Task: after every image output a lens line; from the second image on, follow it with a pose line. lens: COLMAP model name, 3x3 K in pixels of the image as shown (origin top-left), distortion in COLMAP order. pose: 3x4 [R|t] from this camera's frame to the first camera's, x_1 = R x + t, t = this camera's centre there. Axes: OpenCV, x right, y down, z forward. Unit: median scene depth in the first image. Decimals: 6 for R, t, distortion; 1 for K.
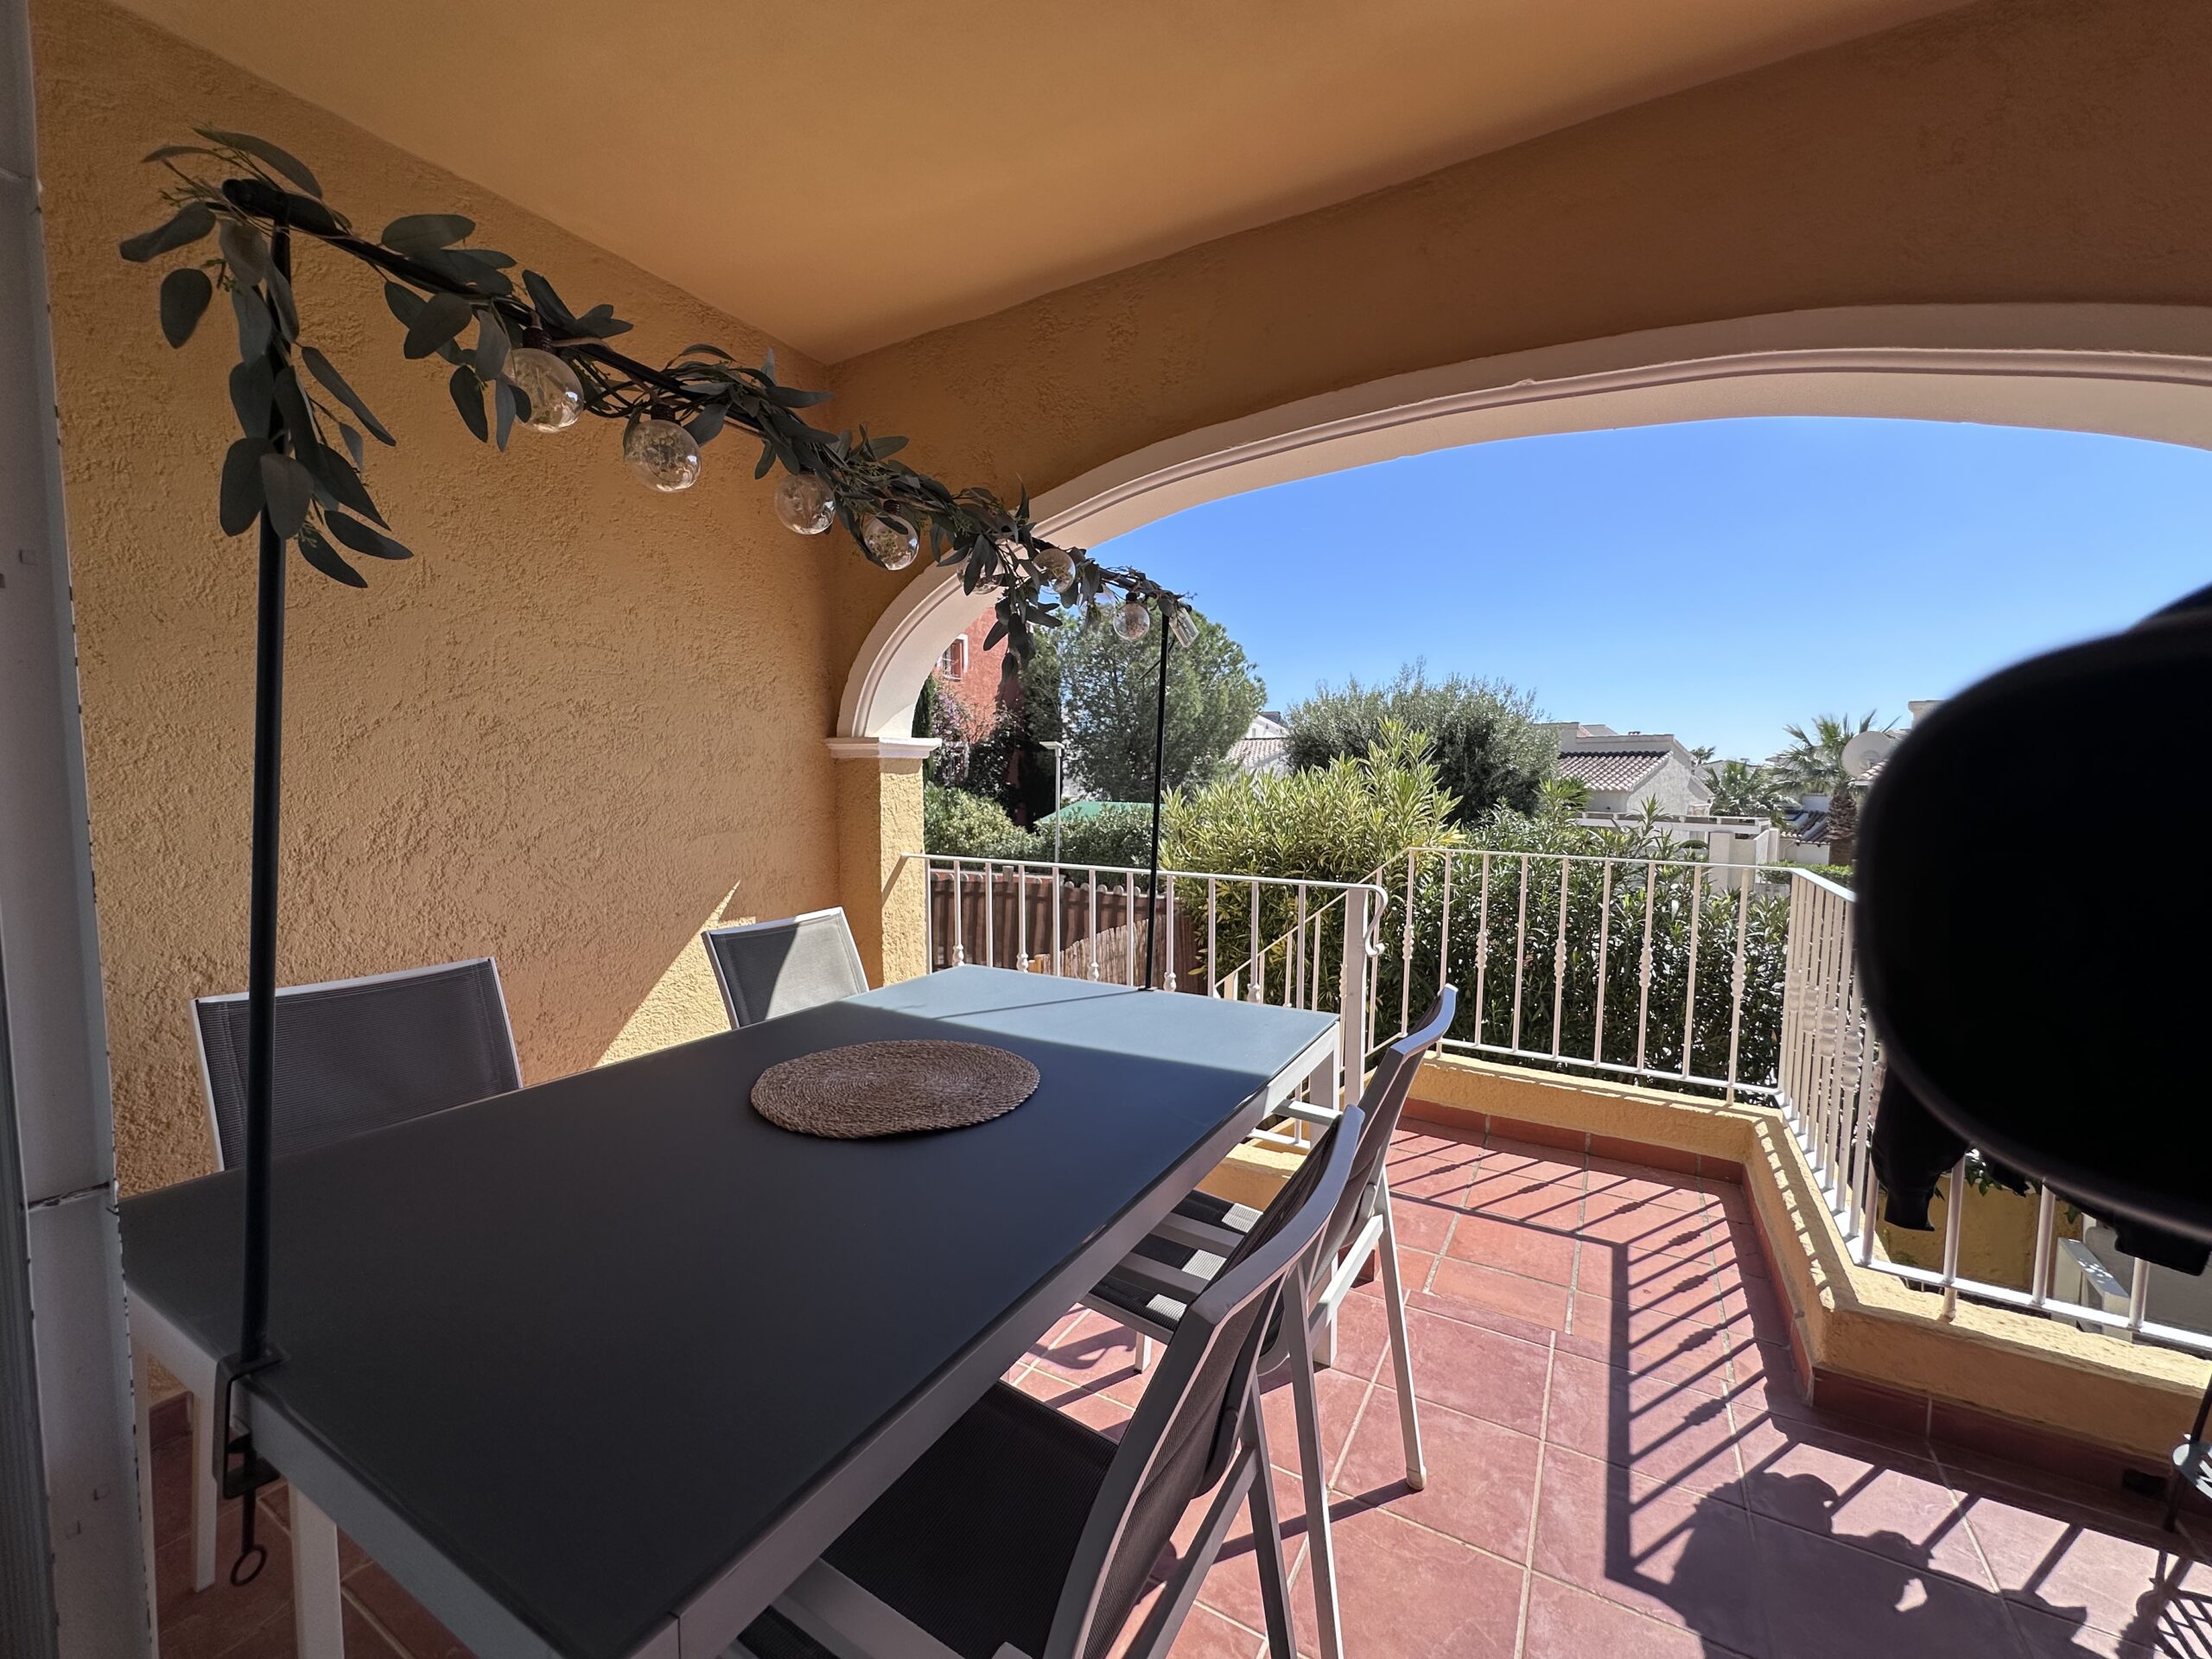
lens RADIAL K [[887.4, 0, 1106.0], [0, 887.4, 829.5], [0, 0, 1]] dist [-0.004808, 0.001446]
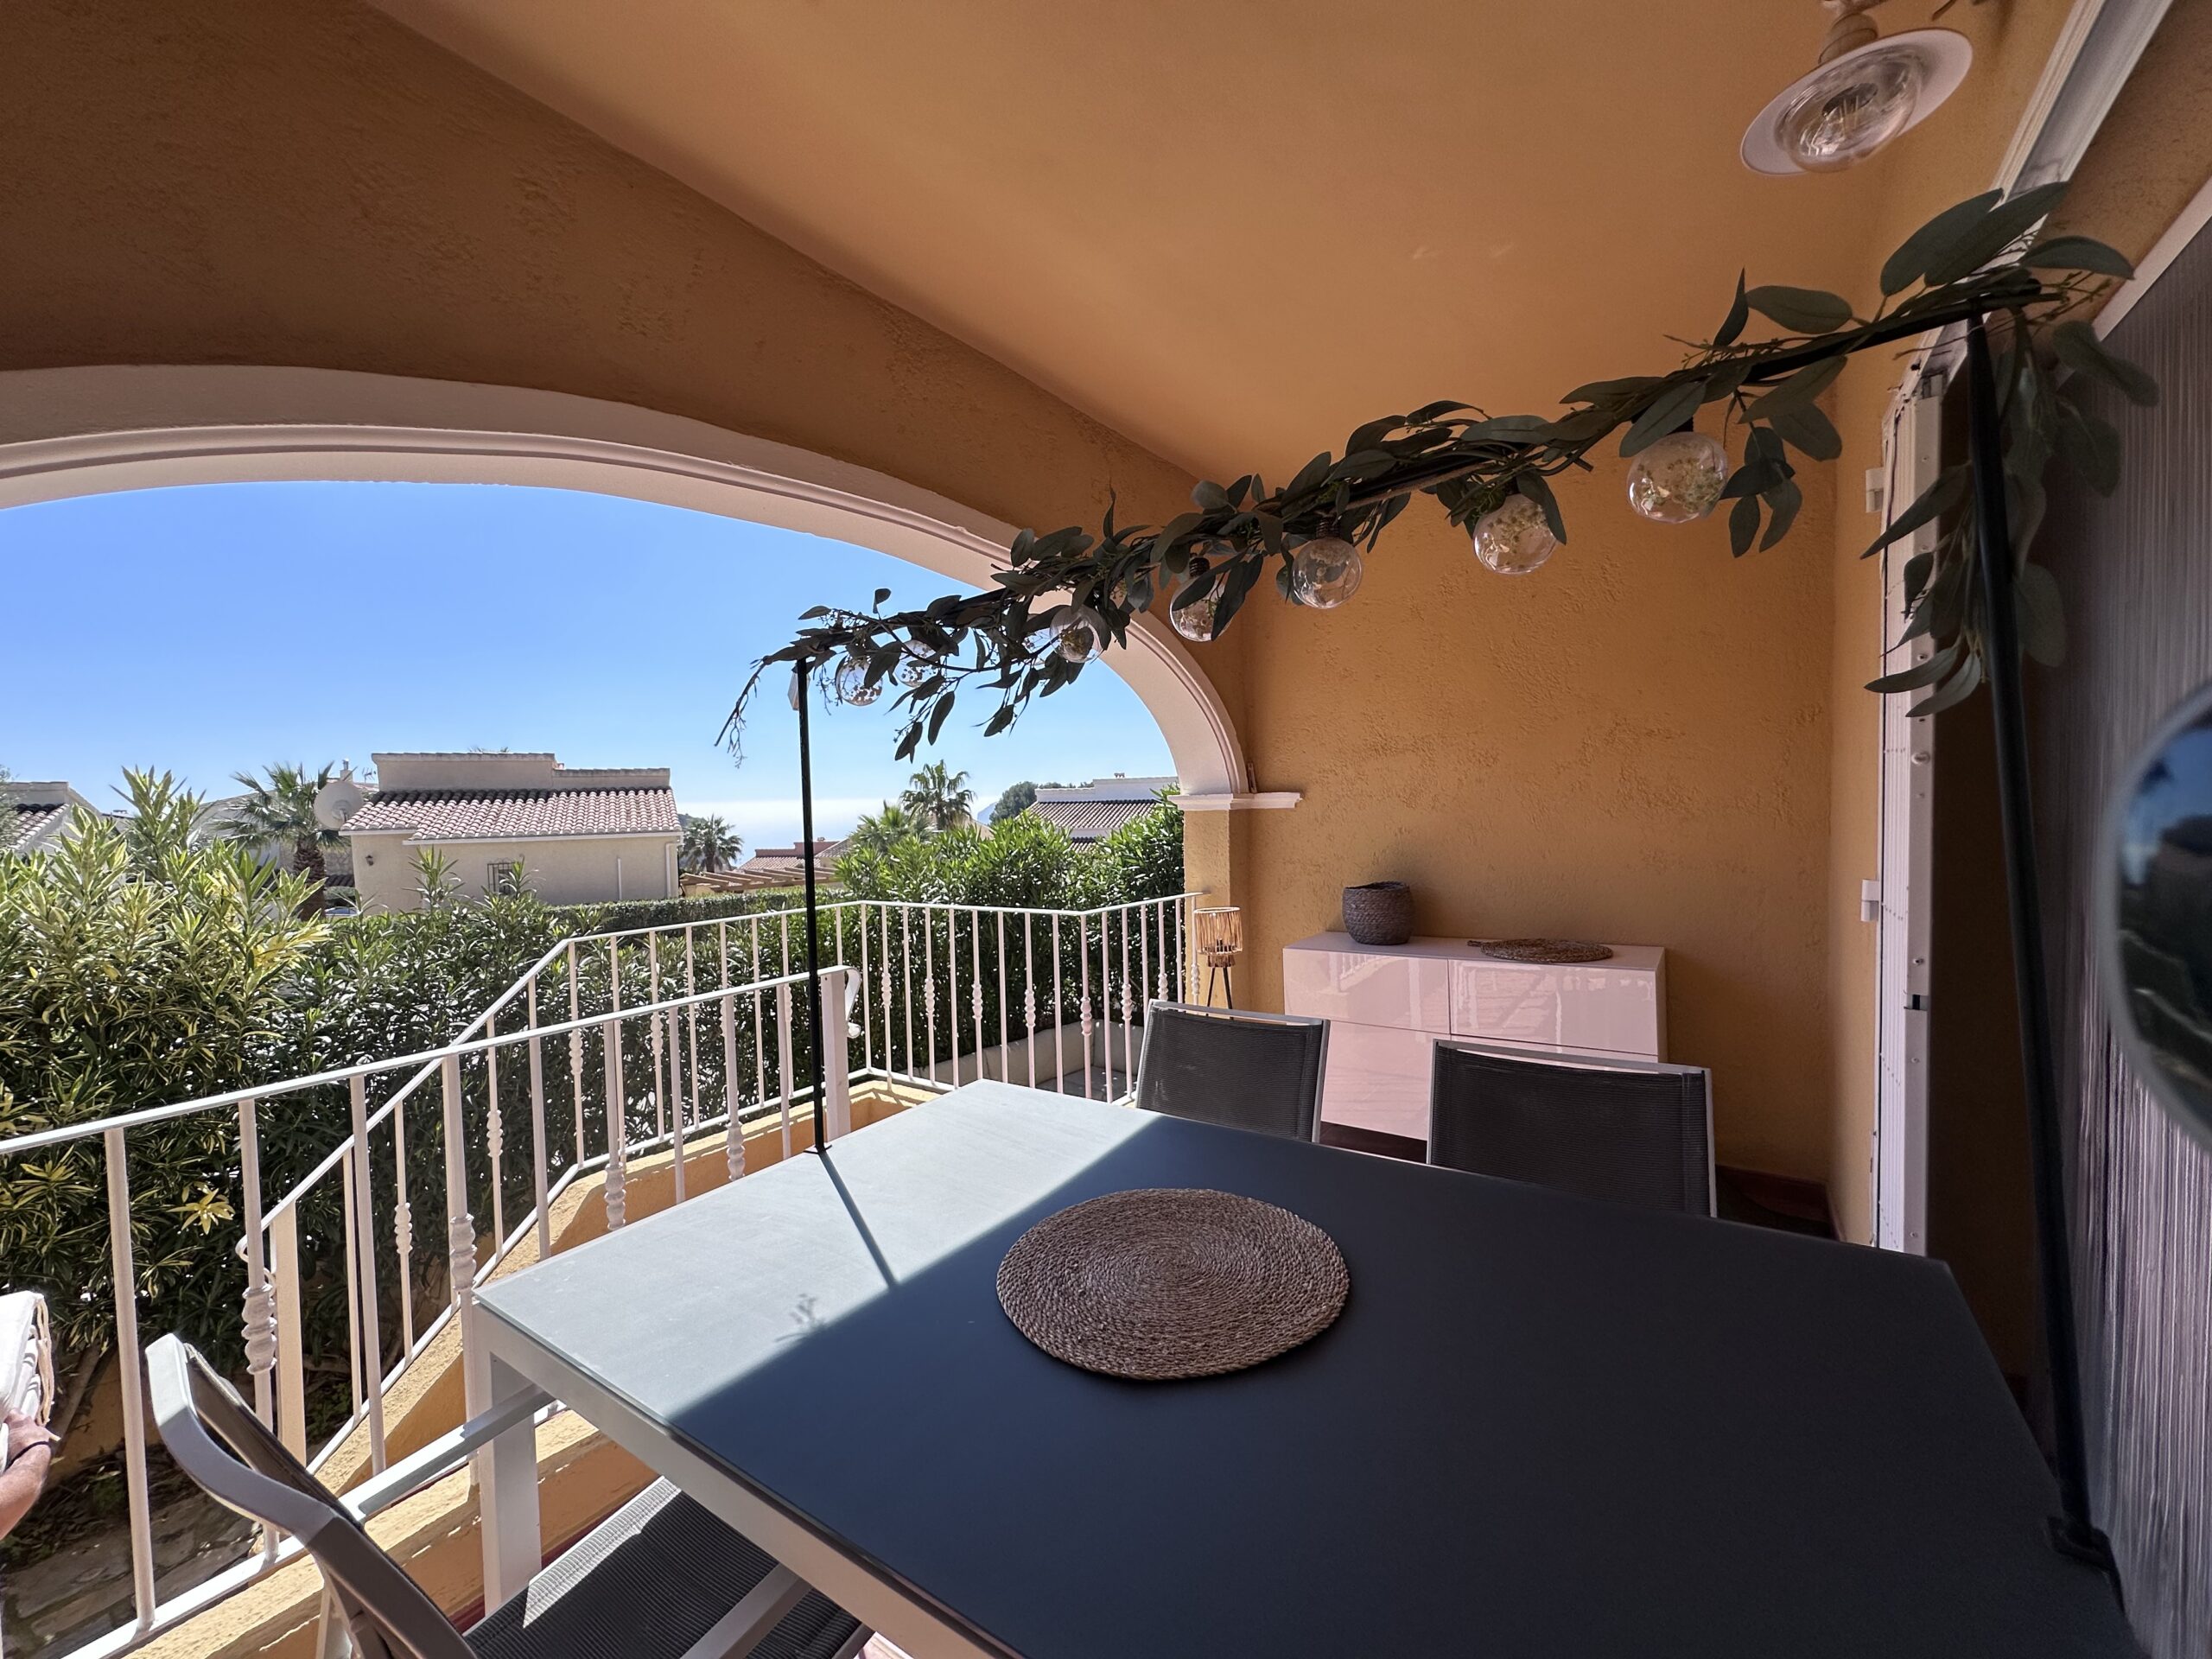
lens RADIAL K [[883.8, 0, 1106.0], [0, 883.8, 829.5], [0, 0, 1]] dist [-0.001372, 0.000217]
pose [[0.090788, -0.045574, 0.994827, -0.279944], [0.098227, 0.994491, 0.036595, -0.041784], [-0.991014, 0.094397, 0.094764, 0.268033]]
